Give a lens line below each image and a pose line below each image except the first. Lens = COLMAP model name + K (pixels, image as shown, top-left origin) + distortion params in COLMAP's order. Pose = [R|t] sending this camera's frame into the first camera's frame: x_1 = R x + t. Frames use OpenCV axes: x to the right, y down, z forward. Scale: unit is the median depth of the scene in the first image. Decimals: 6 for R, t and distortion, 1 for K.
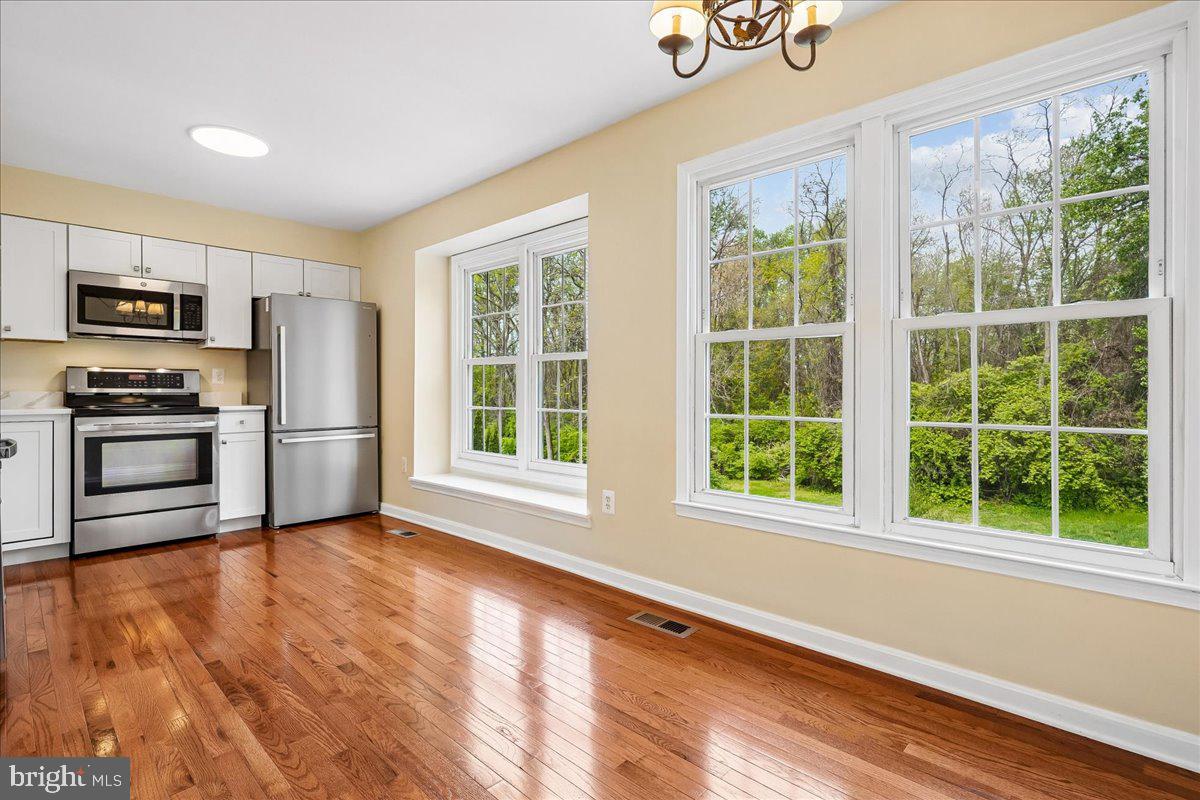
lens RADIAL K [[582.4, 0, 599.4], [0, 582.4, 393.3], [0, 0, 1]] dist [0.009676, 0.001069]
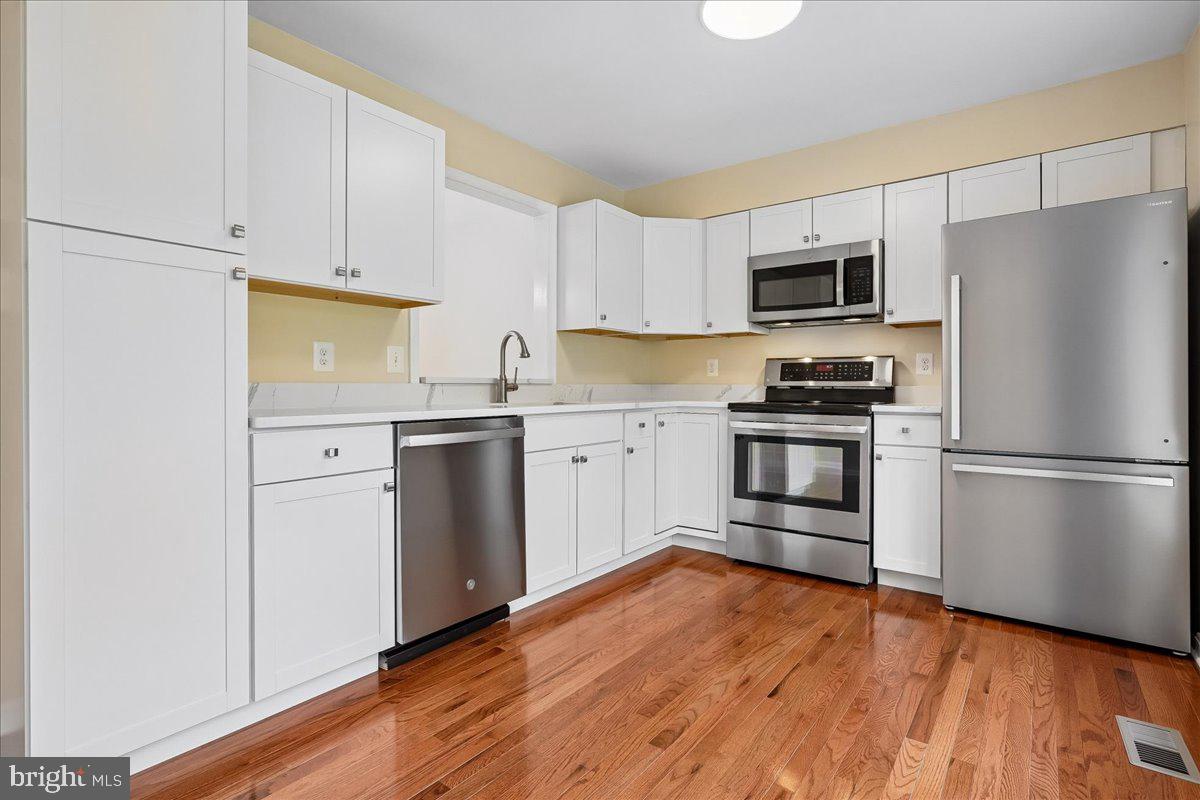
lens RADIAL K [[582.4, 0, 597.1], [0, 582.4, 384.5], [0, 0, 1]] dist [0.009676, 0.001069]
pose [[0.119735, -0.000045, -0.992806, 0.011658], [-0.008351, 0.999965, -0.001052, 0.000359], [0.992771, 0.008417, 0.119731, 0.586605]]
